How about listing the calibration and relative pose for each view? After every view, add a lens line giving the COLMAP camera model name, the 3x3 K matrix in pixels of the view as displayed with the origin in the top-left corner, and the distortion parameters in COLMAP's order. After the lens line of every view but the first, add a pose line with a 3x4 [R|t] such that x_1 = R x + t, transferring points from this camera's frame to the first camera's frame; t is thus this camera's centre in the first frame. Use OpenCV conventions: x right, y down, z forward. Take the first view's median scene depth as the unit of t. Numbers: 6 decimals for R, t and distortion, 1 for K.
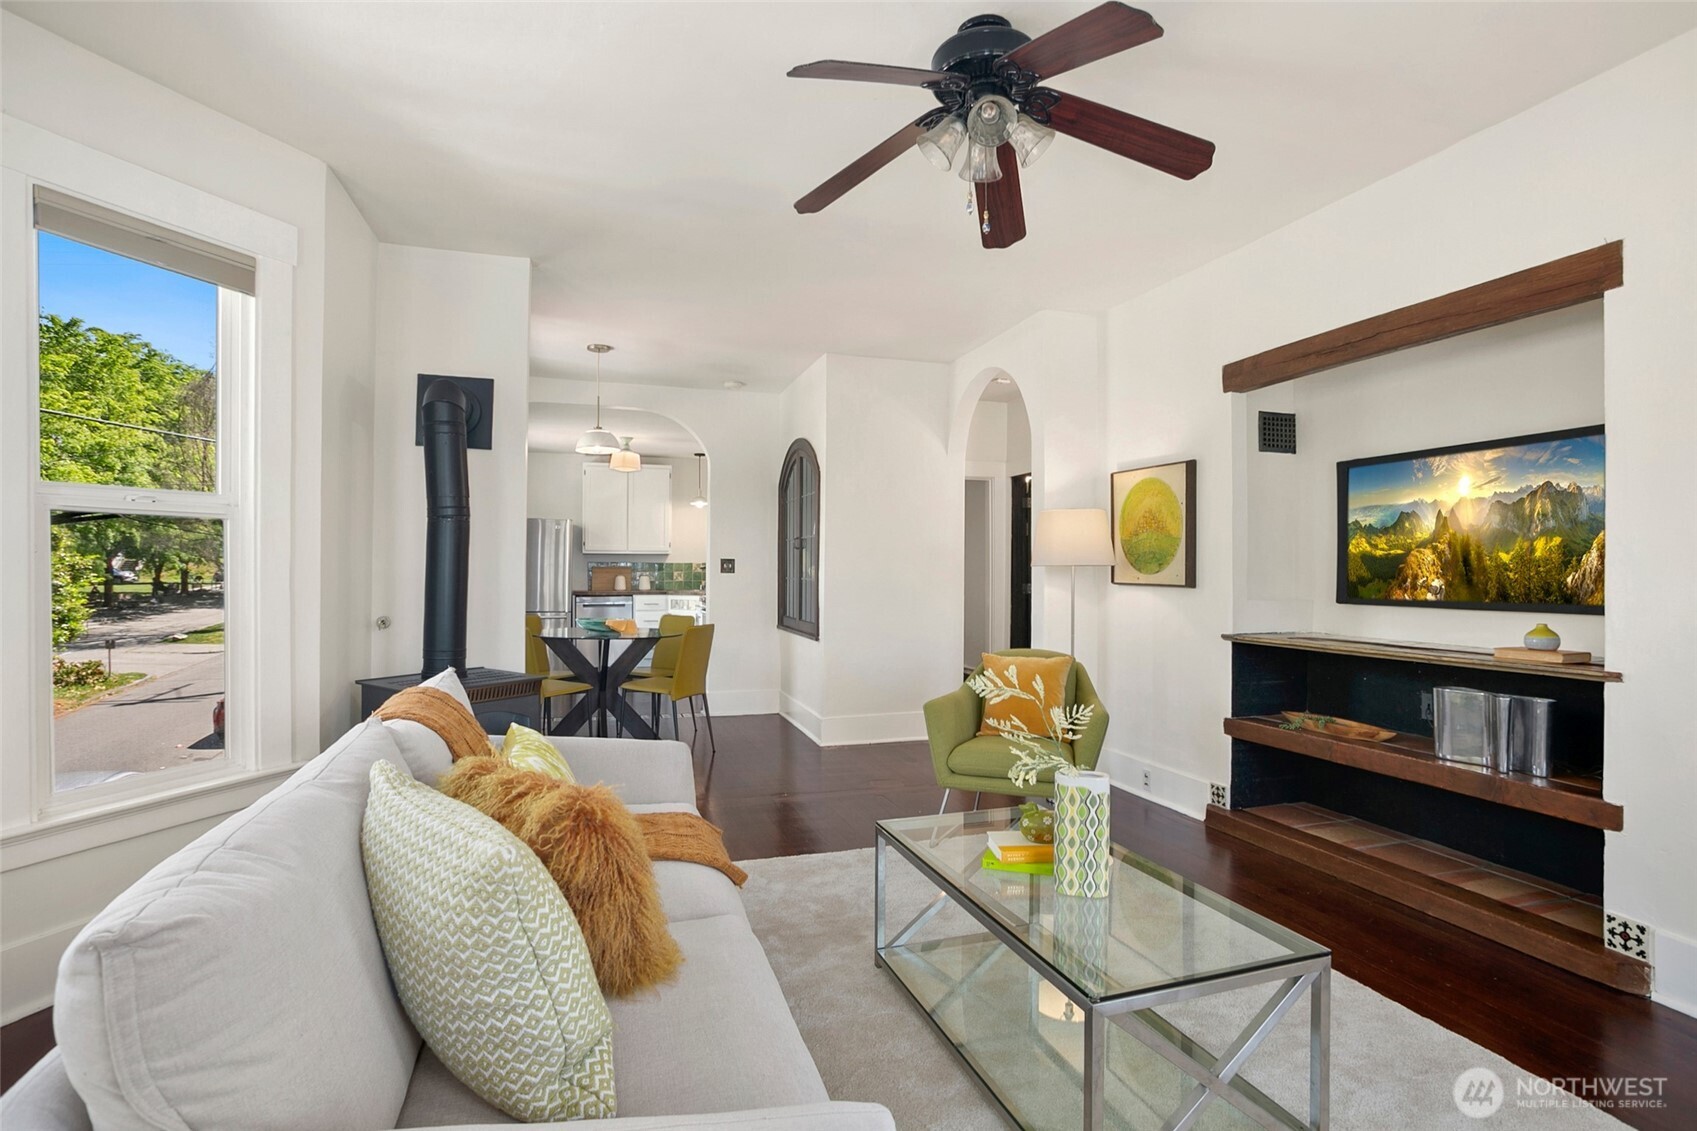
lens RADIAL K [[828.3, 0, 854.9], [0, 828.3, 560.5], [0, 0, 1]] dist [-0.066475, 0.024186]
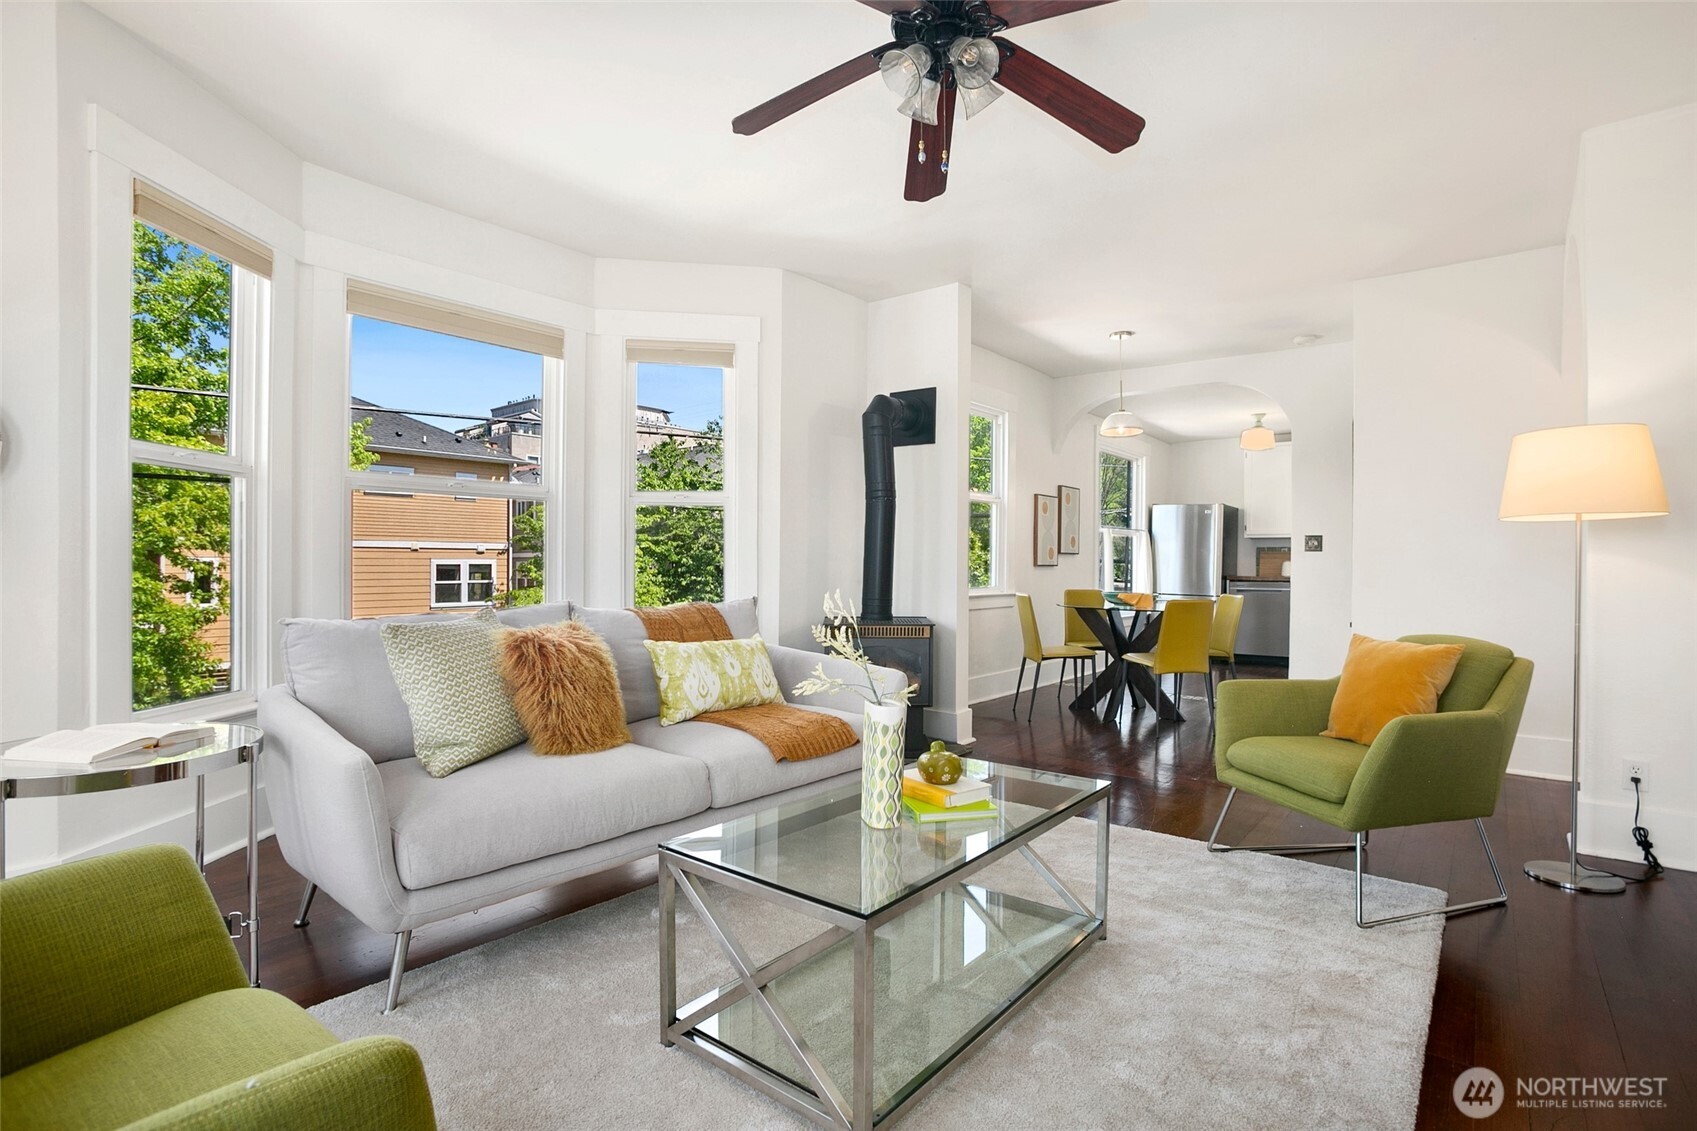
lens RADIAL K [[823.3, 0, 858.0], [0, 823.3, 564.1], [0, 0, 1]] dist [-0.098111, 0.044914]
pose [[0.555220, -0.001427, -0.831702, 0.570800], [0.006975, 0.999971, 0.002940, 0.044817], [0.831674, -0.007434, 0.555214, 0.224431]]
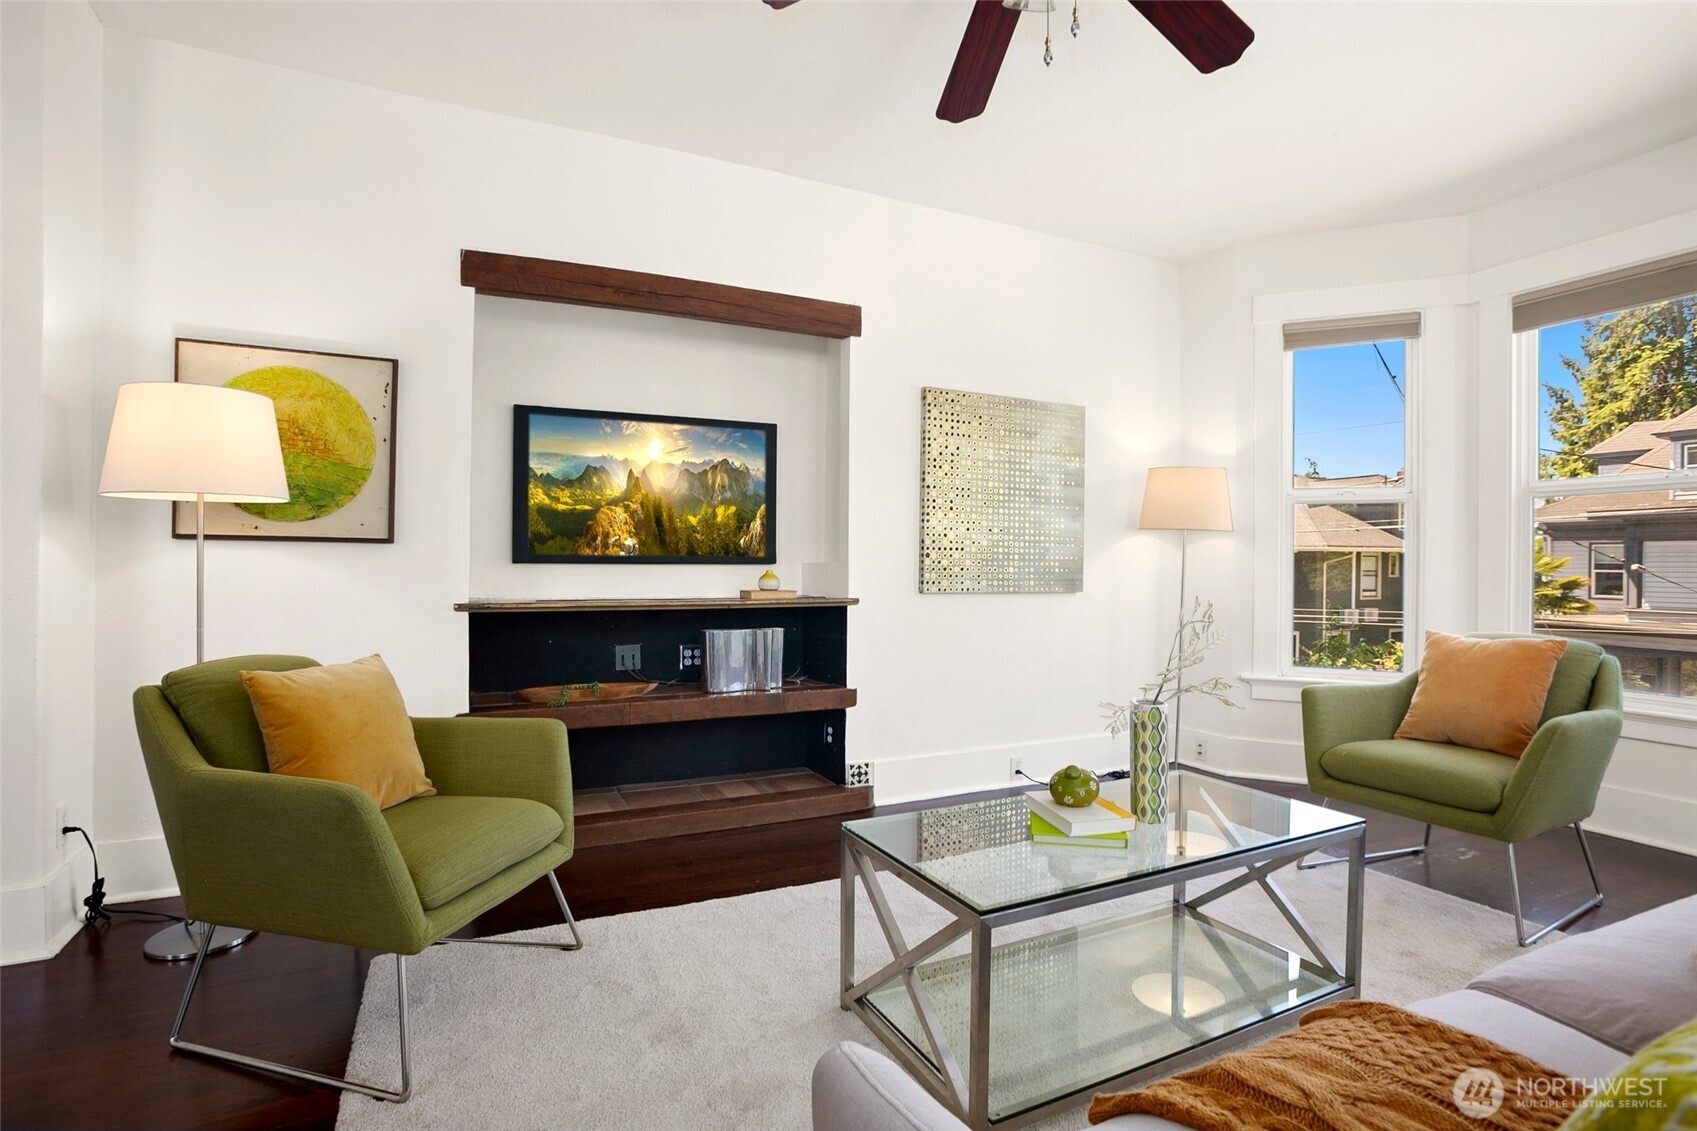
lens RADIAL K [[823.3, 0, 858.0], [0, 823.3, 564.1], [0, 0, 1]] dist [-0.098111, 0.044914]
pose [[-0.136478, 0.000266, 0.990643, -0.369698], [-0.014809, 0.999888, -0.002309, 0.054824], [-0.990532, -0.014985, -0.136458, 0.812976]]
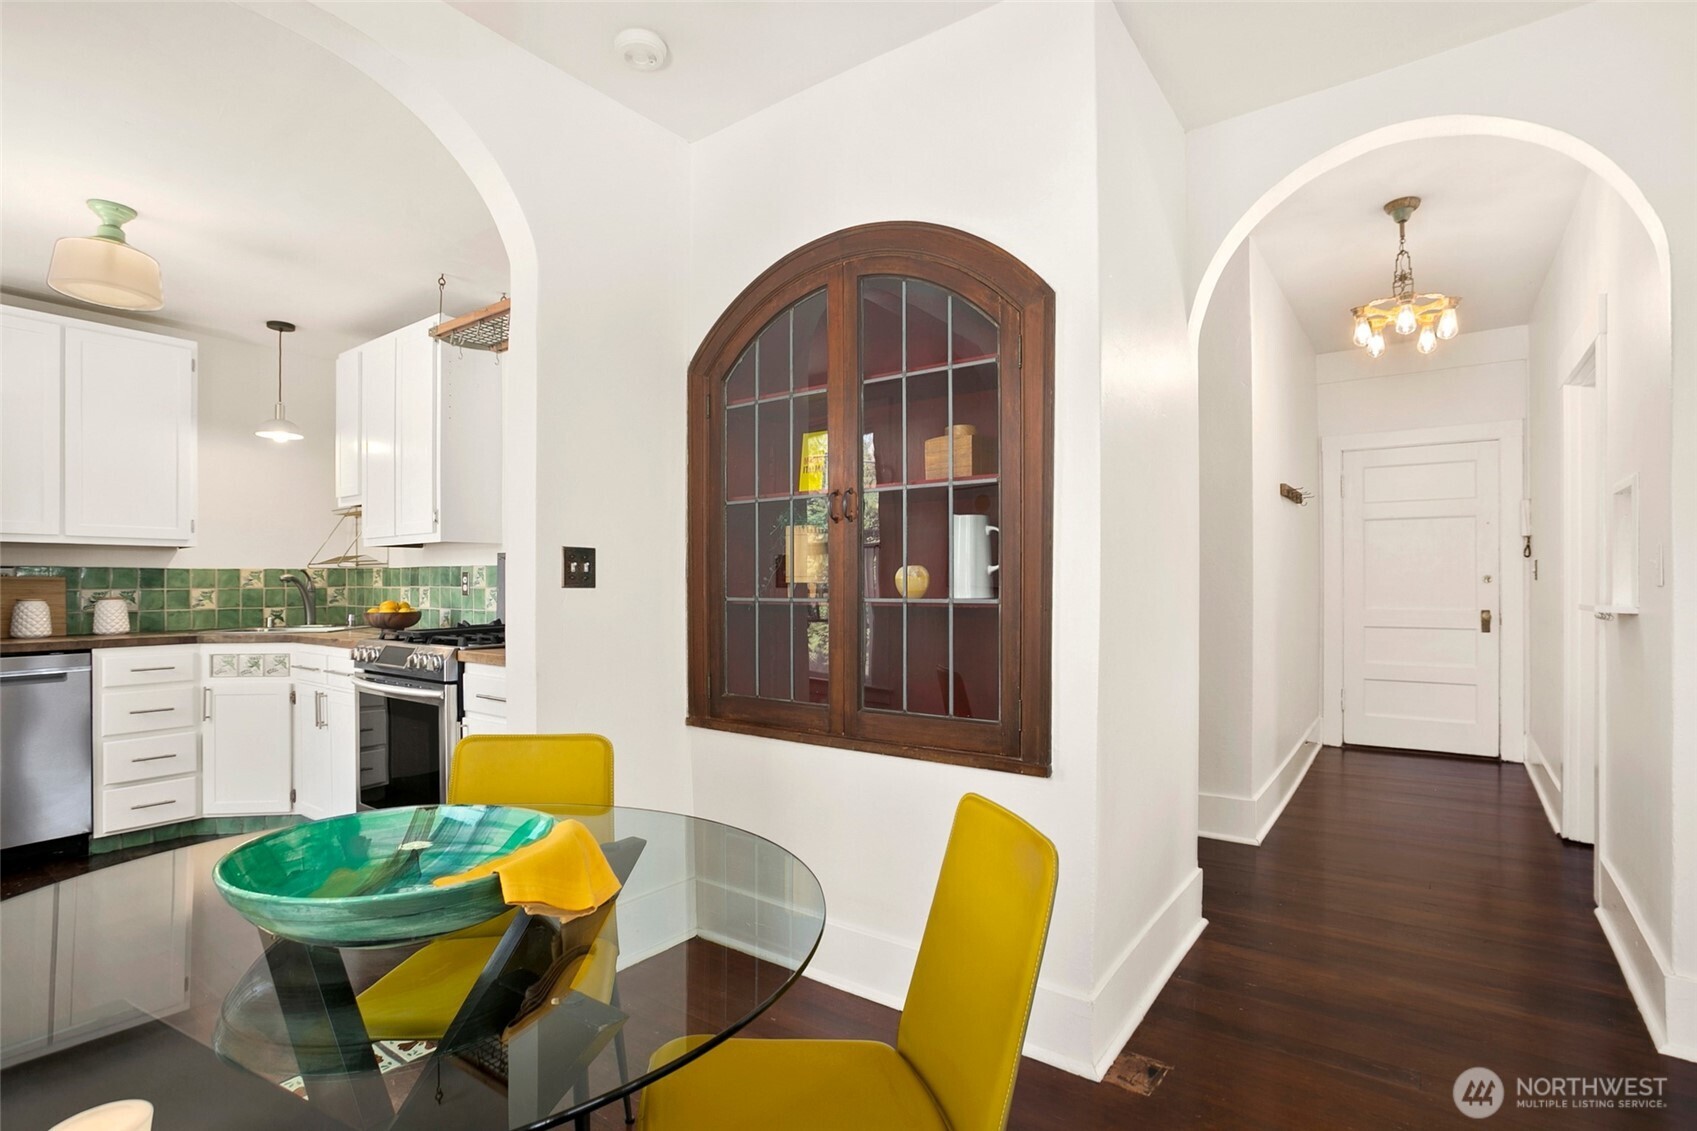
lens RADIAL K [[829.8, 0, 856.0], [0, 829.8, 583.4], [0, 0, 1]] dist [-0.065902, 0.028686]
pose [[0.807566, -0.006646, 0.589740, -0.524855], [0.000453, 0.999943, 0.010650, 0.018511], [-0.589777, -0.008333, 0.807523, 1.268382]]
